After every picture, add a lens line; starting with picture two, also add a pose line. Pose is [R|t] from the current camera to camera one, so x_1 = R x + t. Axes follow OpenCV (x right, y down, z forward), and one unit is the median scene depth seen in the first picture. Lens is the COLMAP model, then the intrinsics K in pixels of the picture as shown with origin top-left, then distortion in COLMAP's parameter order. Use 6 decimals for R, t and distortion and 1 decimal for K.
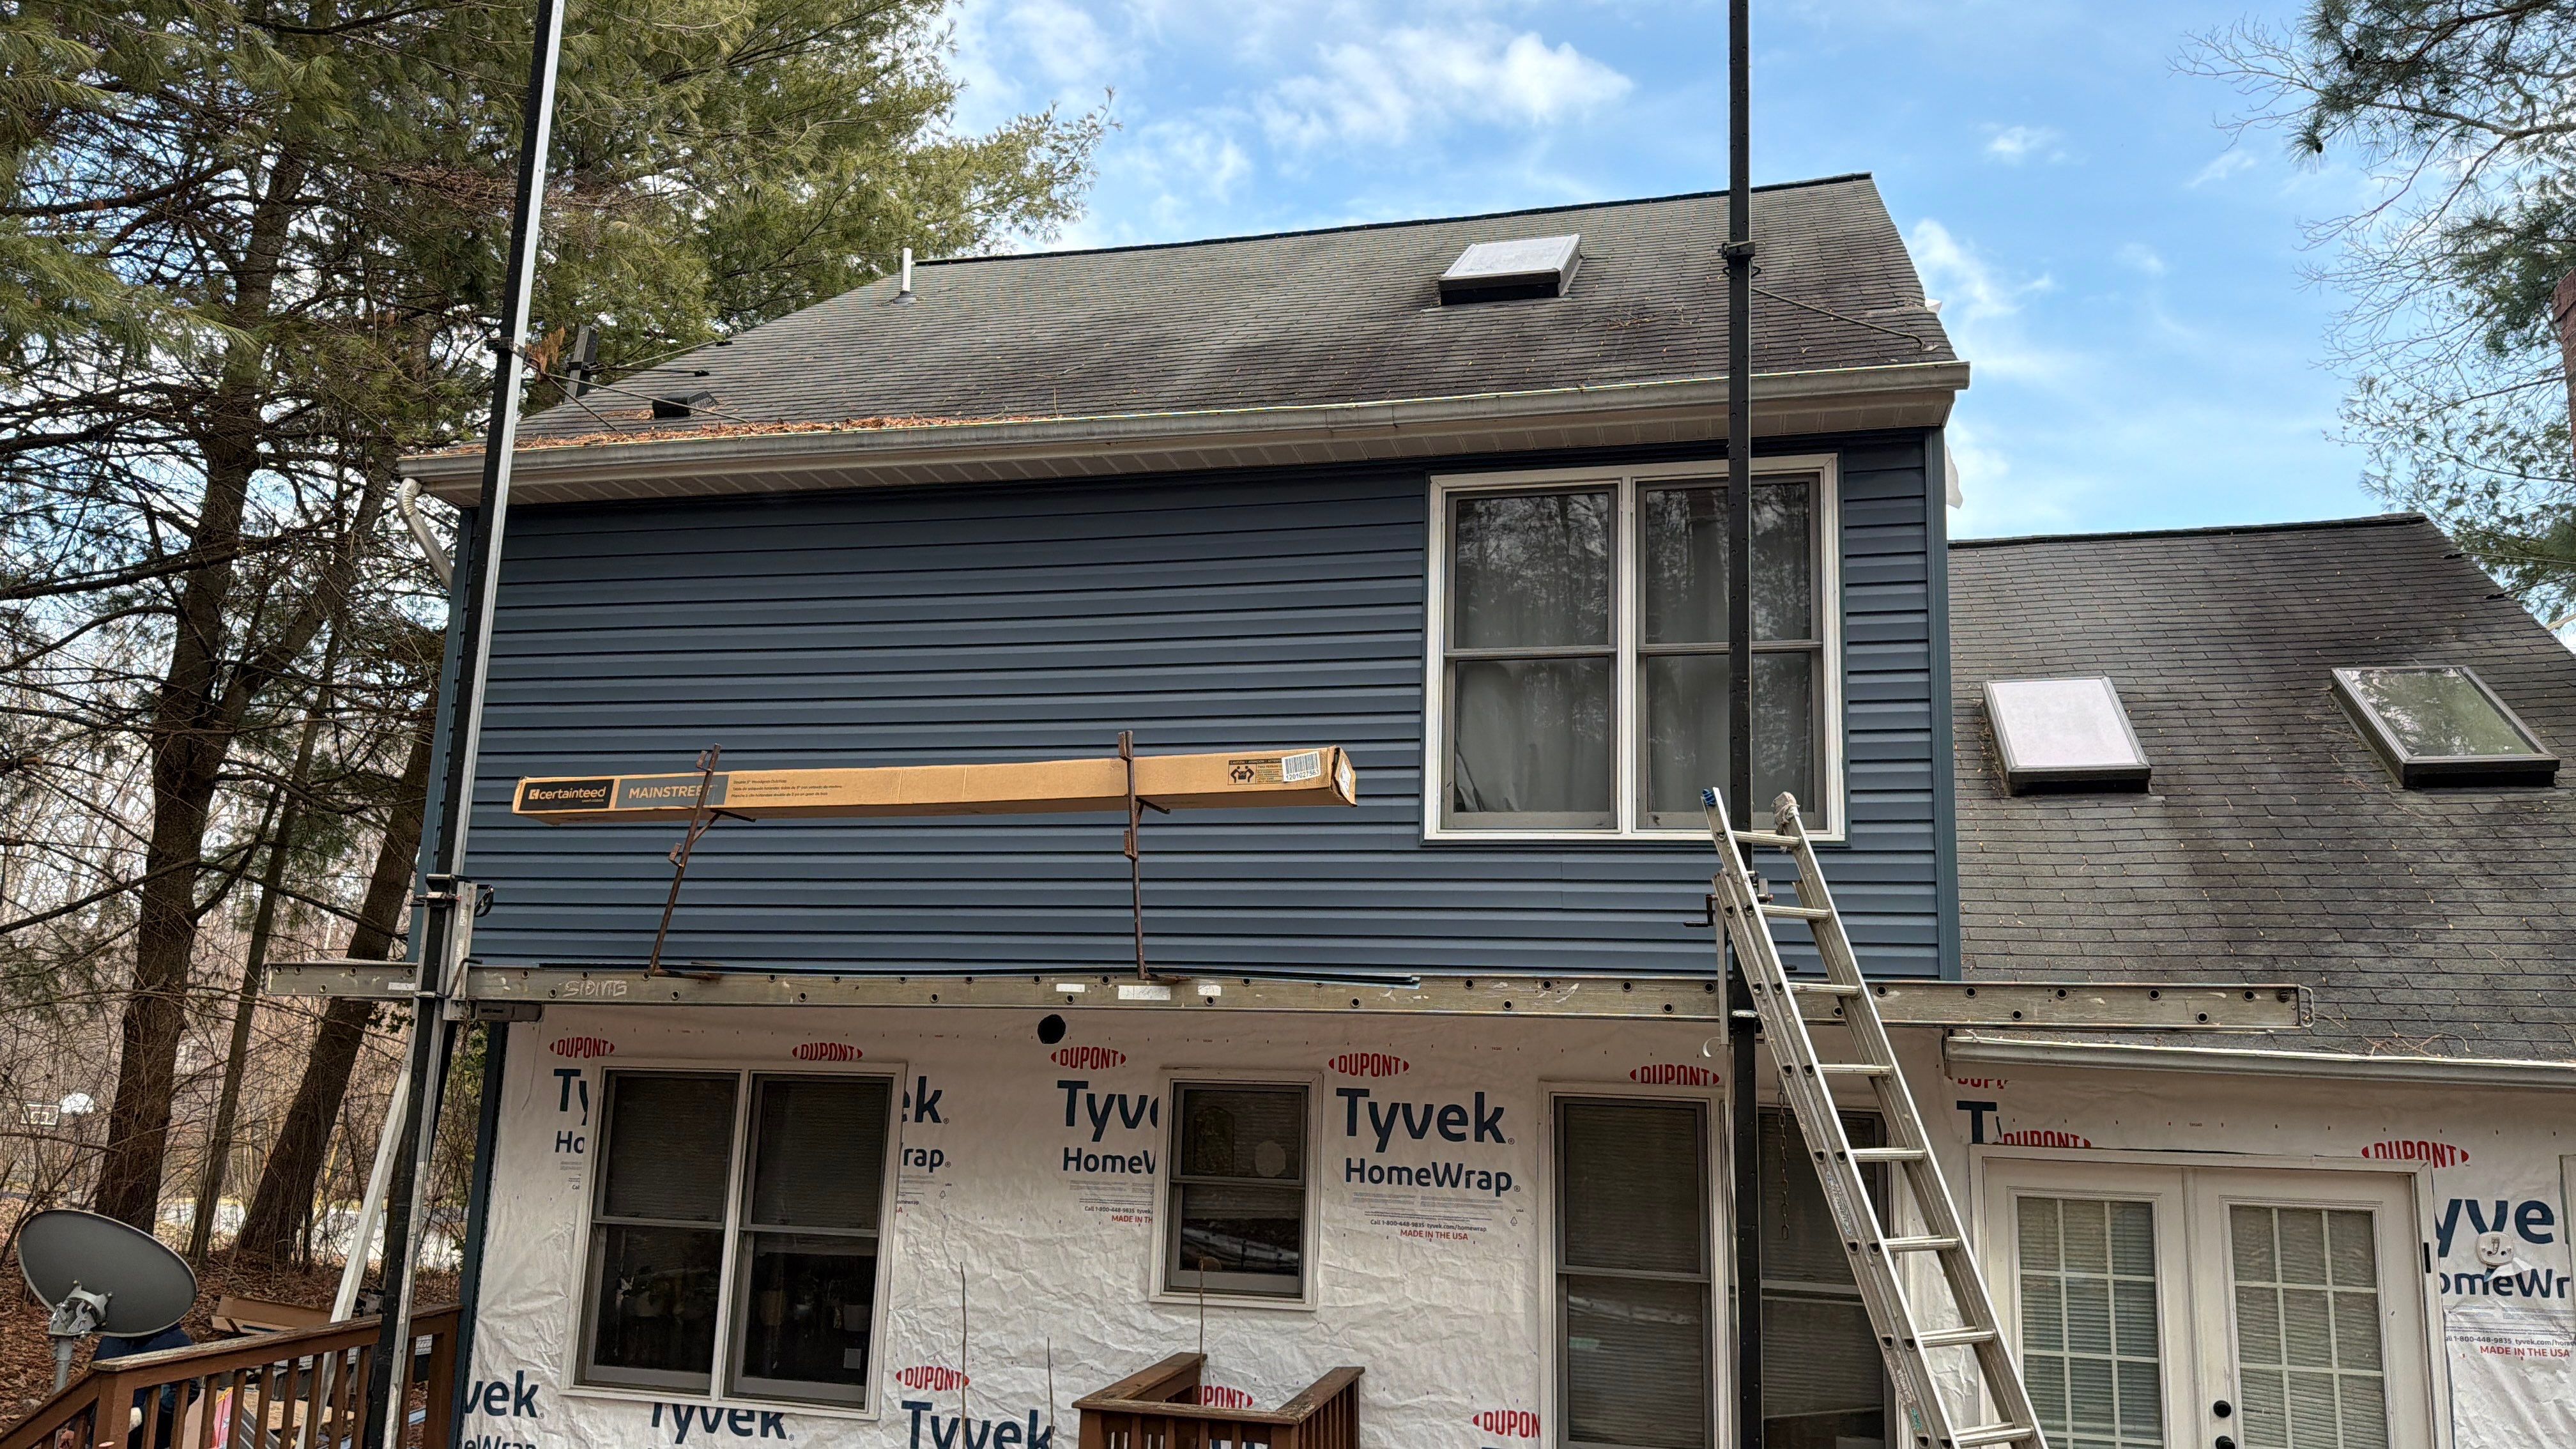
lens RADIAL K [[1873.1, 0, 1288.0], [0, 1873.1, 724.5], [0, 0, 1]] dist [0.015472, -0.004964]
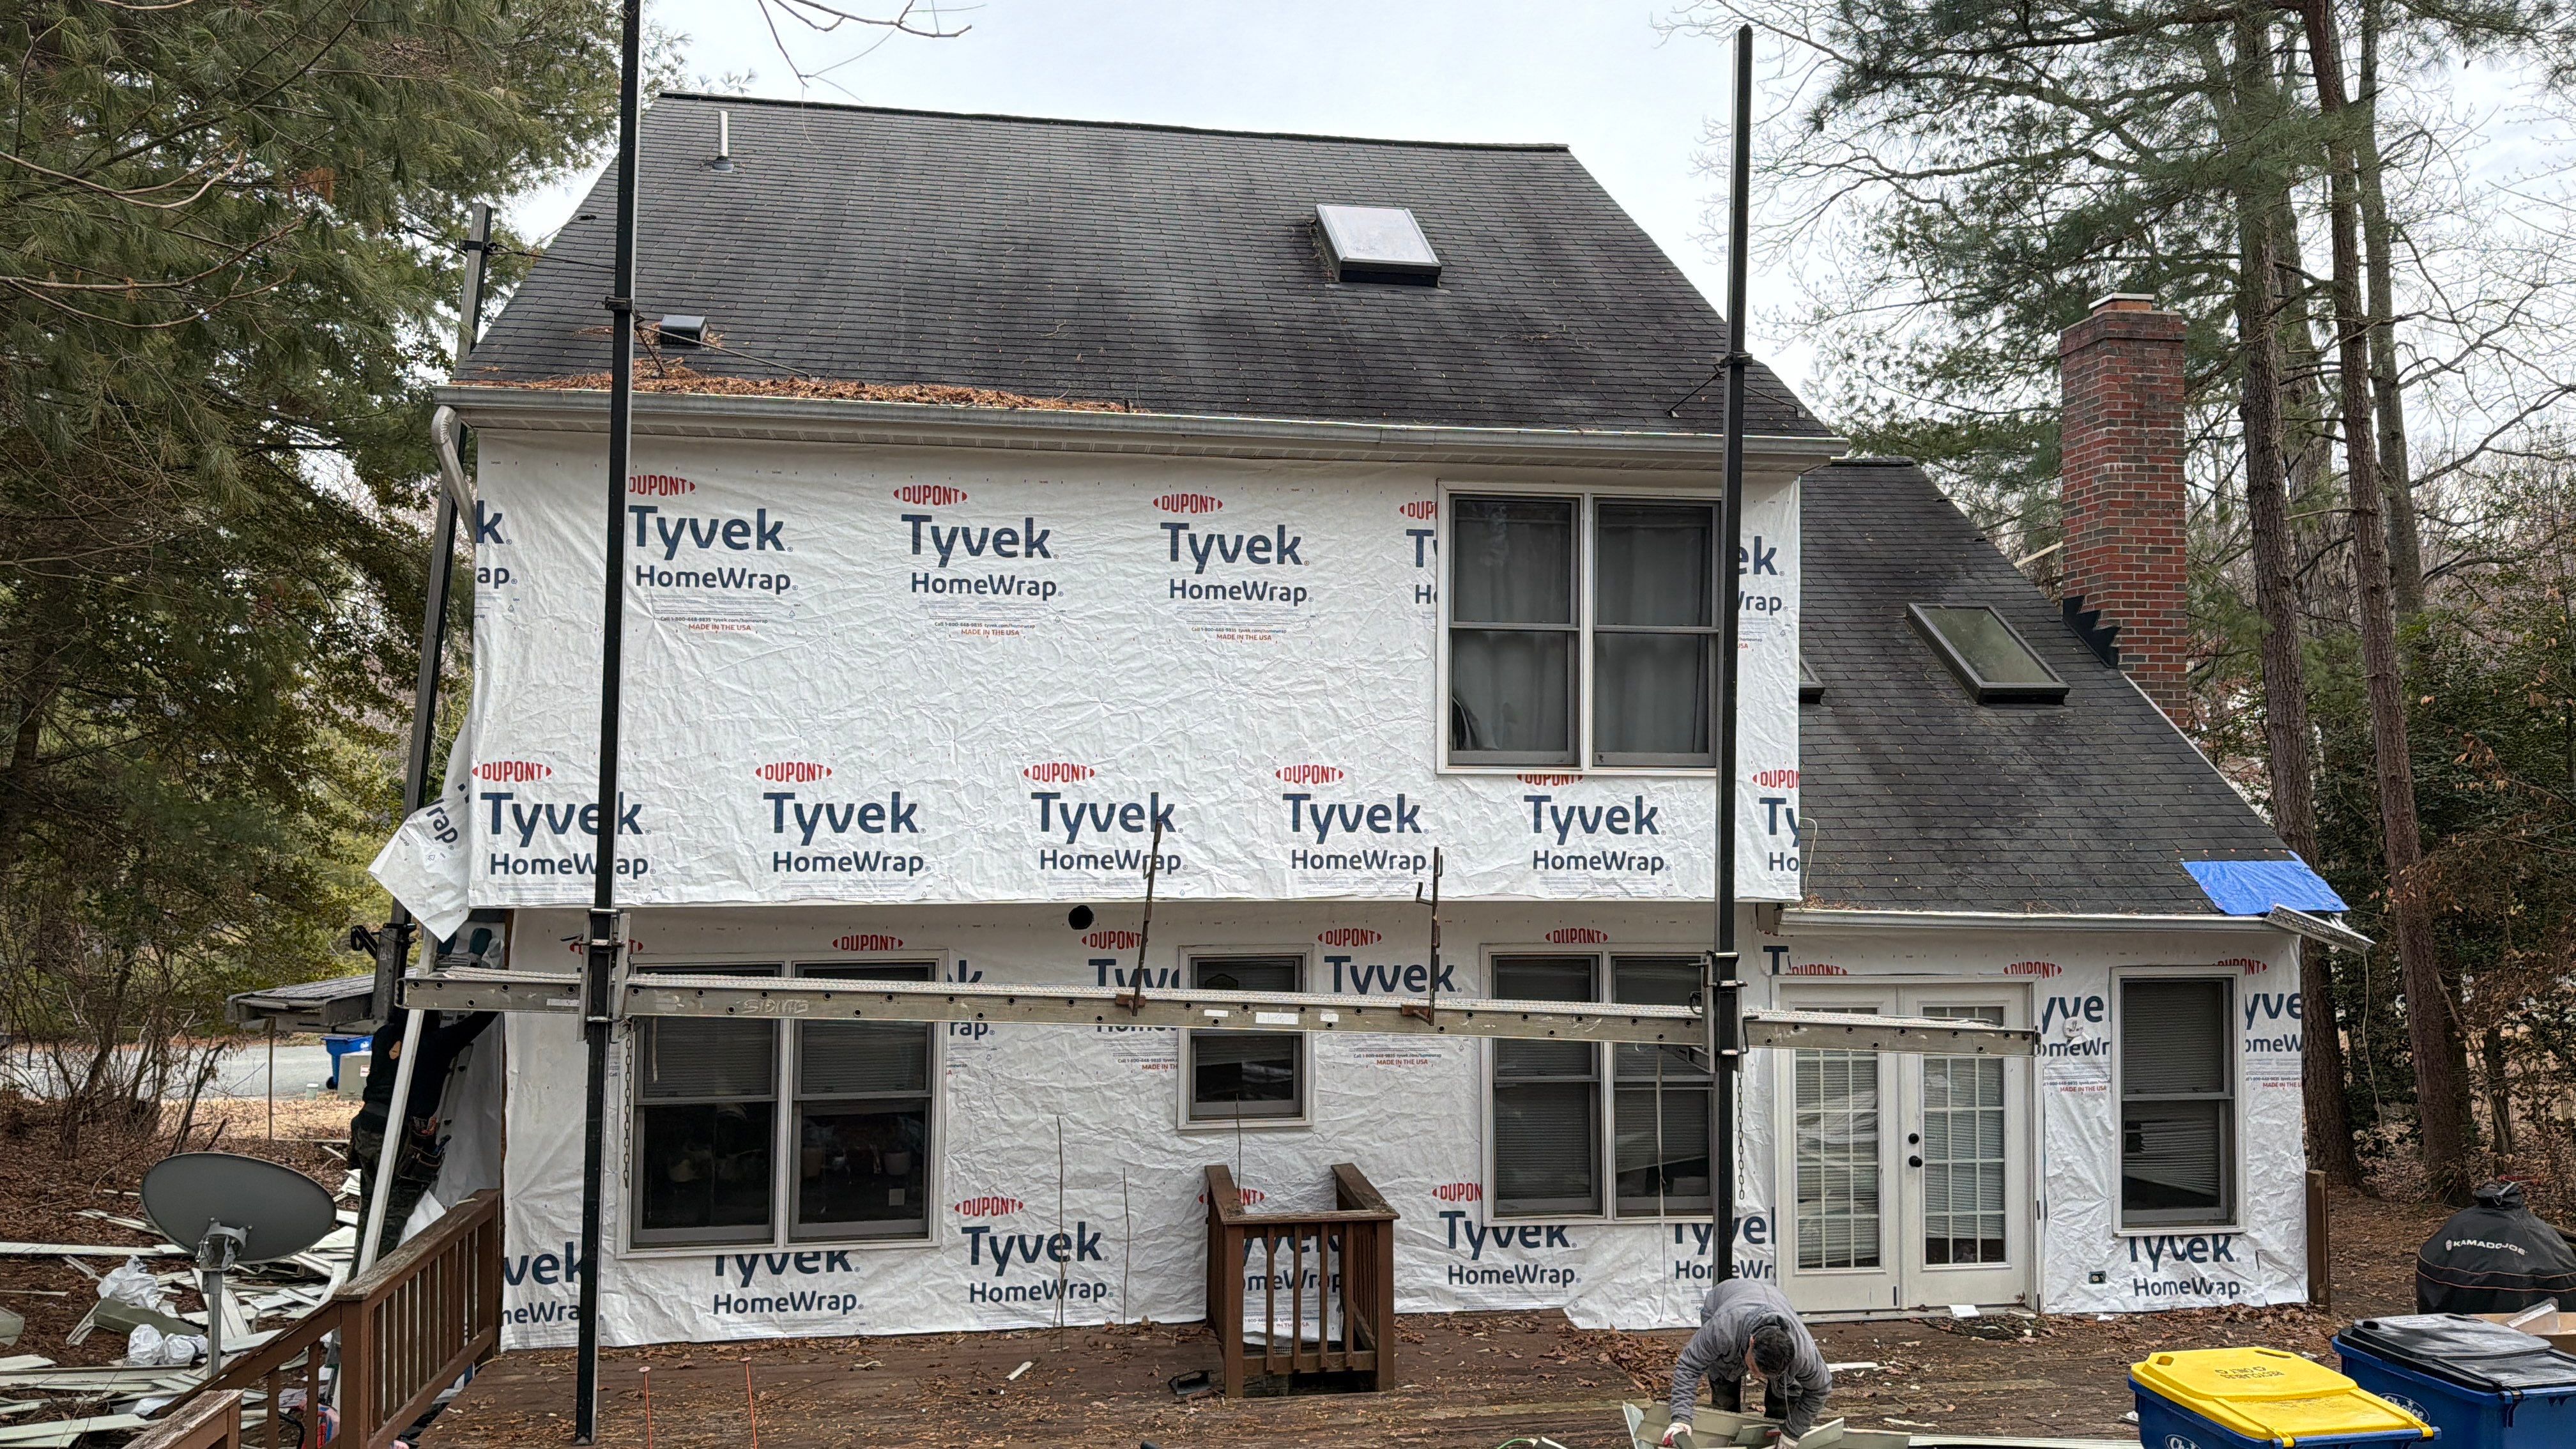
lens RADIAL K [[1907.3, 0, 1294.8], [0, 1907.3, 724.3], [0, 0, 1]] dist [0.090438, -0.086247]
pose [[0.916477, -0.012169, 0.399901, -0.499908], [-0.051221, 0.987743, 0.147444, -0.147910], [-0.396794, -0.155612, 0.904621, -0.139915]]
